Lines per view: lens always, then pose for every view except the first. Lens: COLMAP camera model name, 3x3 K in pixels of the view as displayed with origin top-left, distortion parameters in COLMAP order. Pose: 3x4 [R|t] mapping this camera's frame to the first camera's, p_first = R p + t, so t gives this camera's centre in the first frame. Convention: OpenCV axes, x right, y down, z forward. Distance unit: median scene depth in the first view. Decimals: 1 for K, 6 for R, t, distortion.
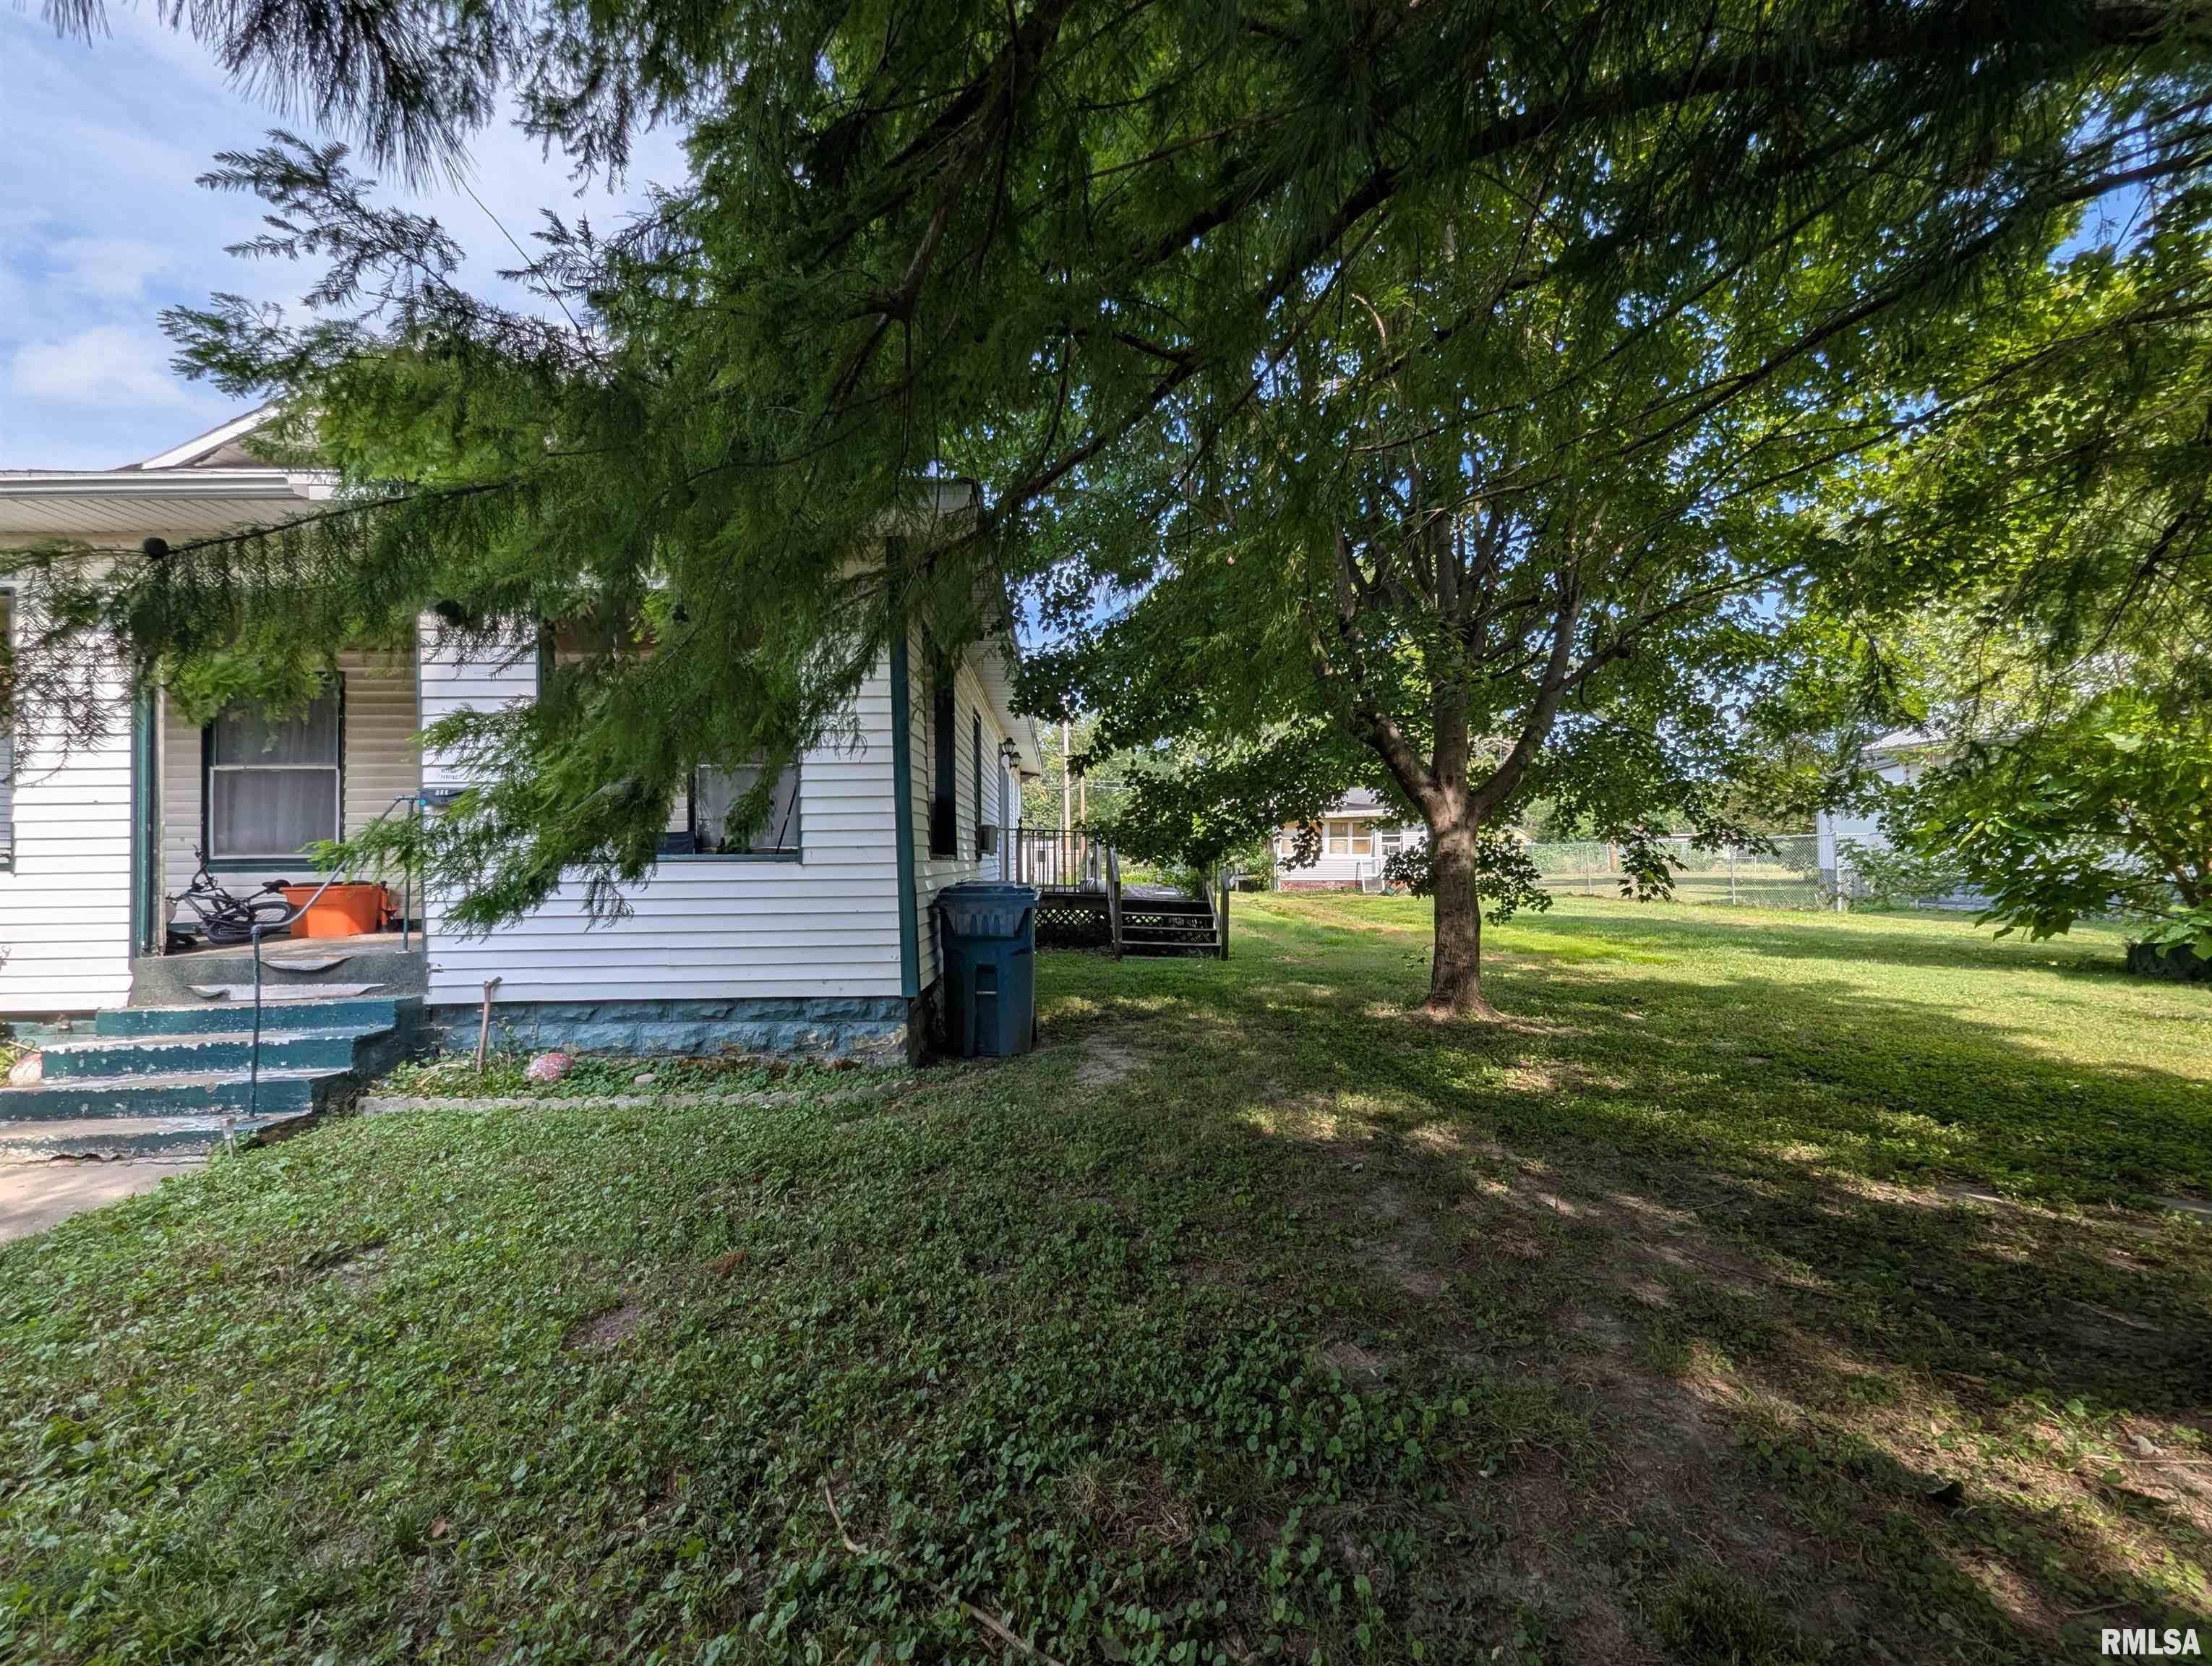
lens RADIAL K [[889.3, 0, 1106.0], [0, 889.3, 833.0], [0, 0, 1]] dist [0.000280, 0.000013]
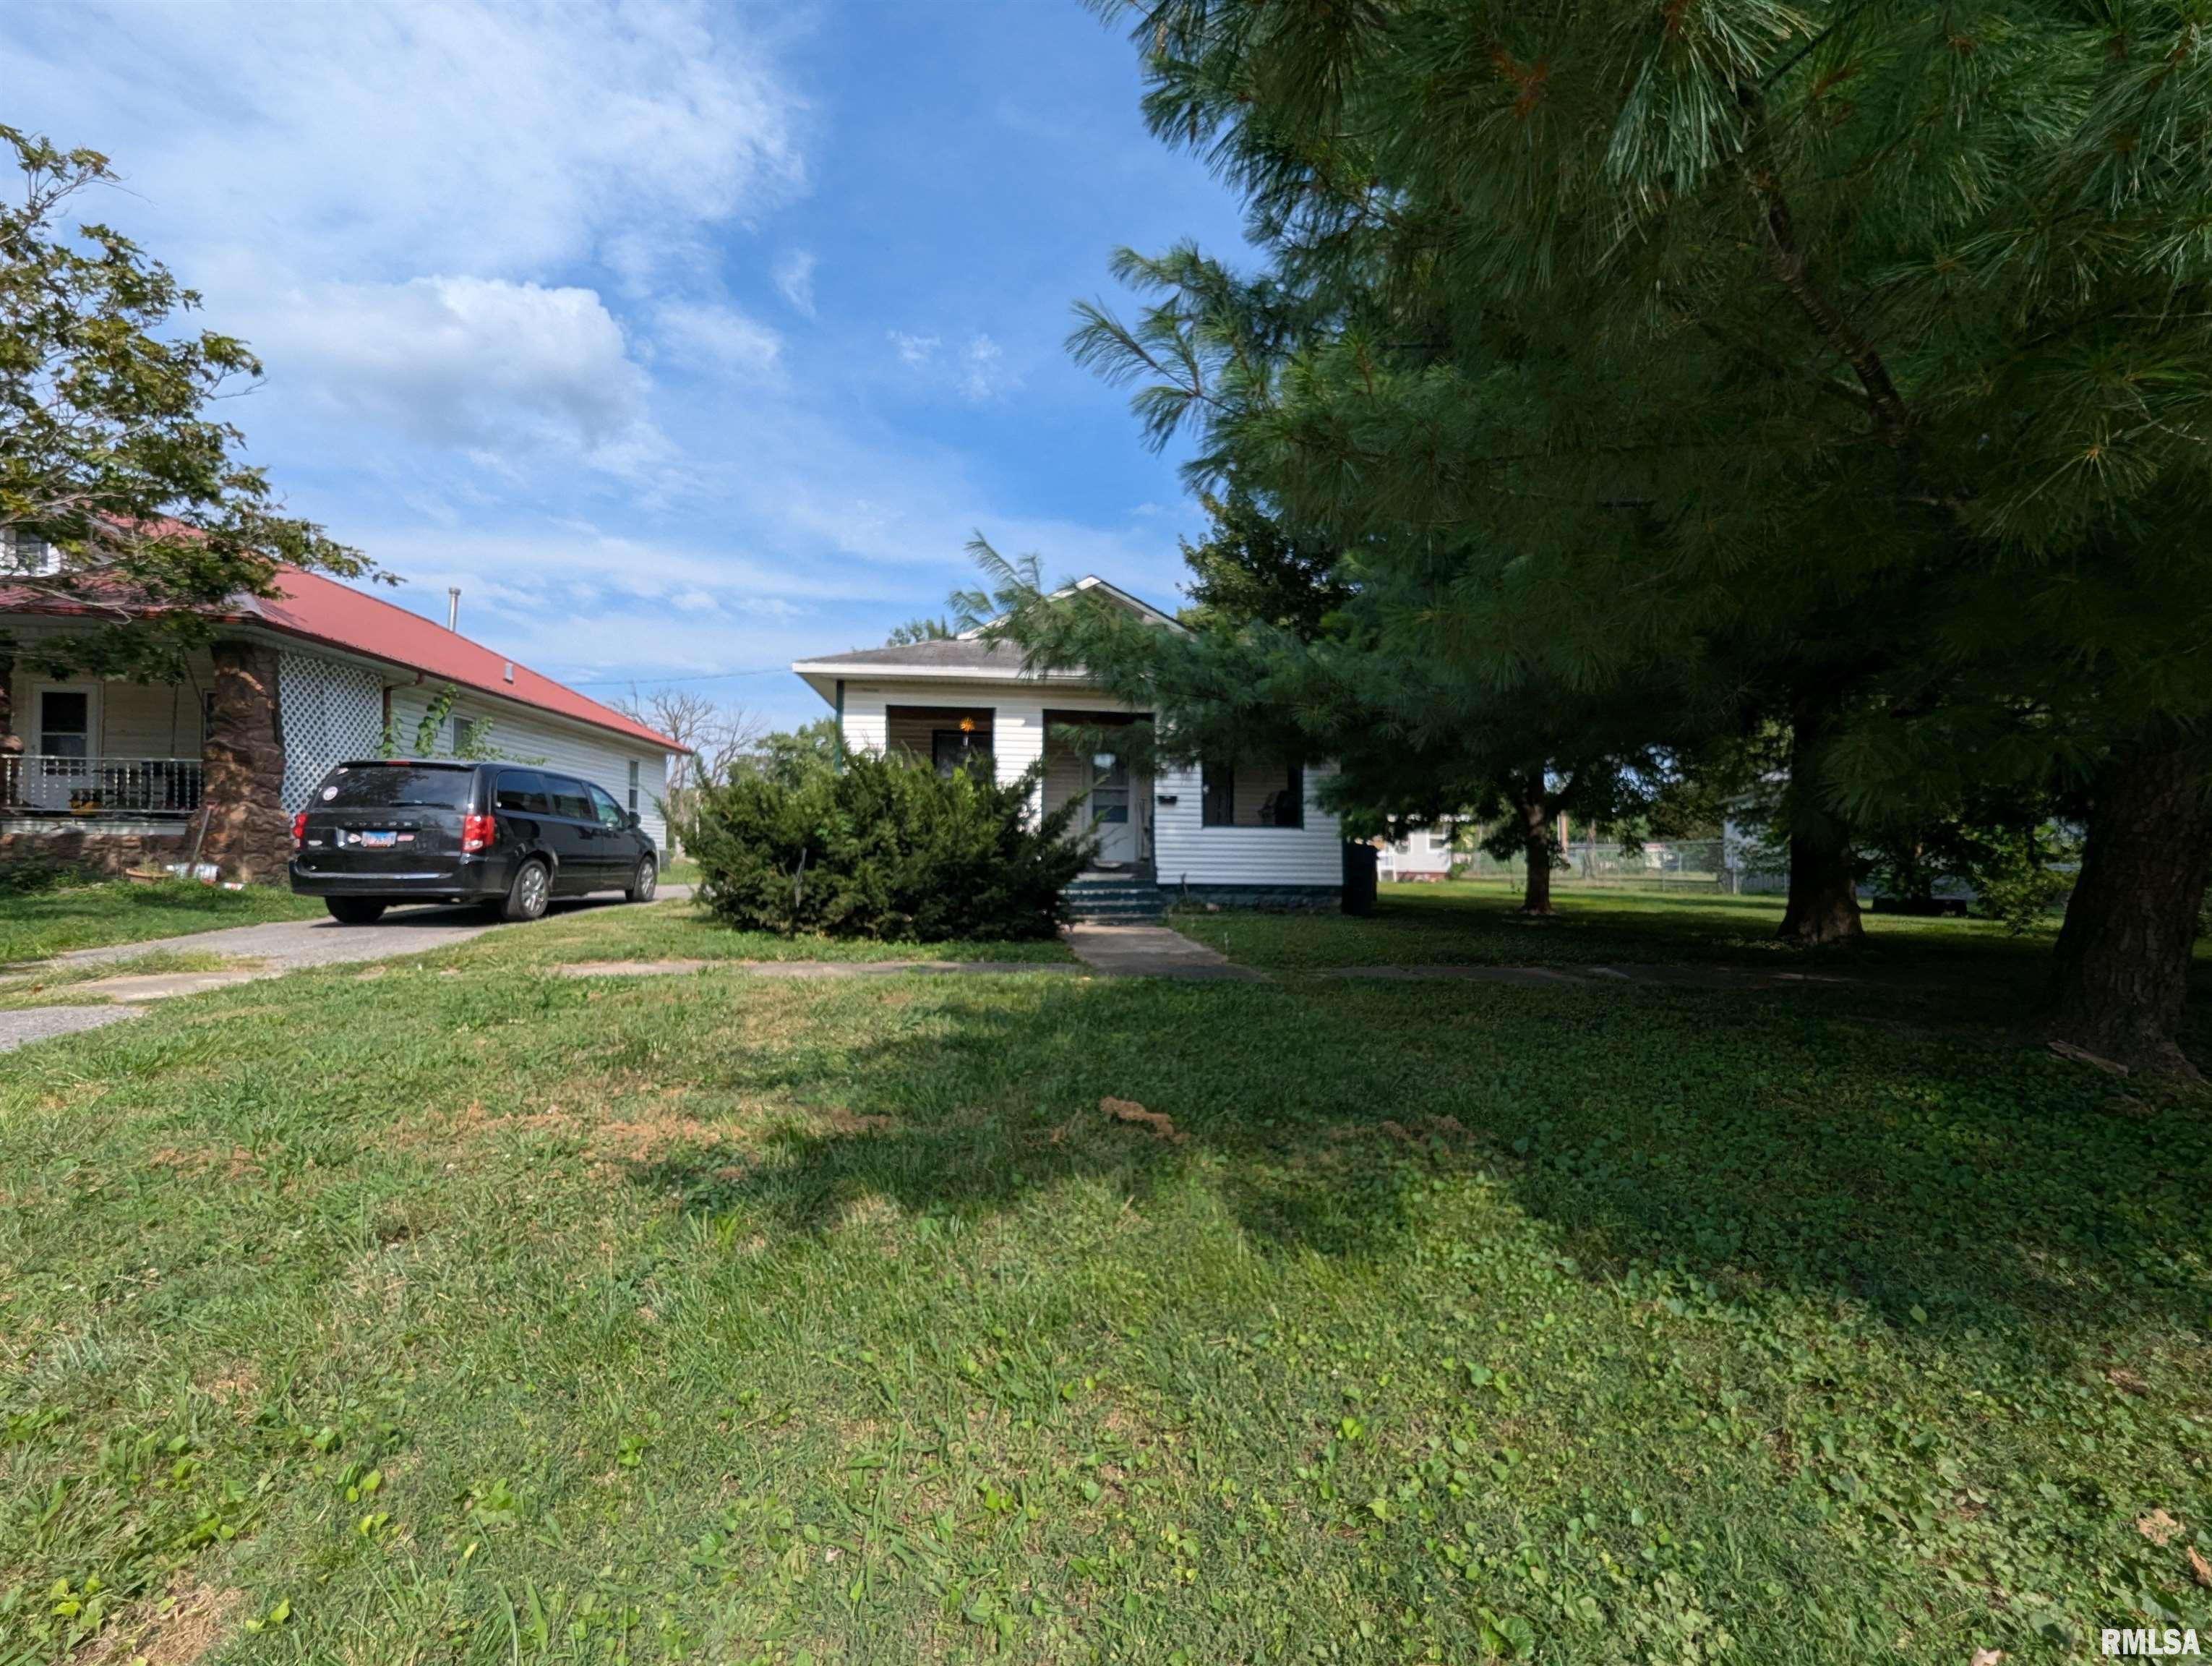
lens RADIAL K [[889.3, 0, 1106.0], [0, 889.3, 833.0], [0, 0, 1]] dist [0.000280, 0.000013]
pose [[0.997987, 0.017076, 0.061071, -0.877829], [-0.015841, 0.999661, -0.020654, 0.087626], [-0.061403, 0.019645, 0.997920, -1.186852]]
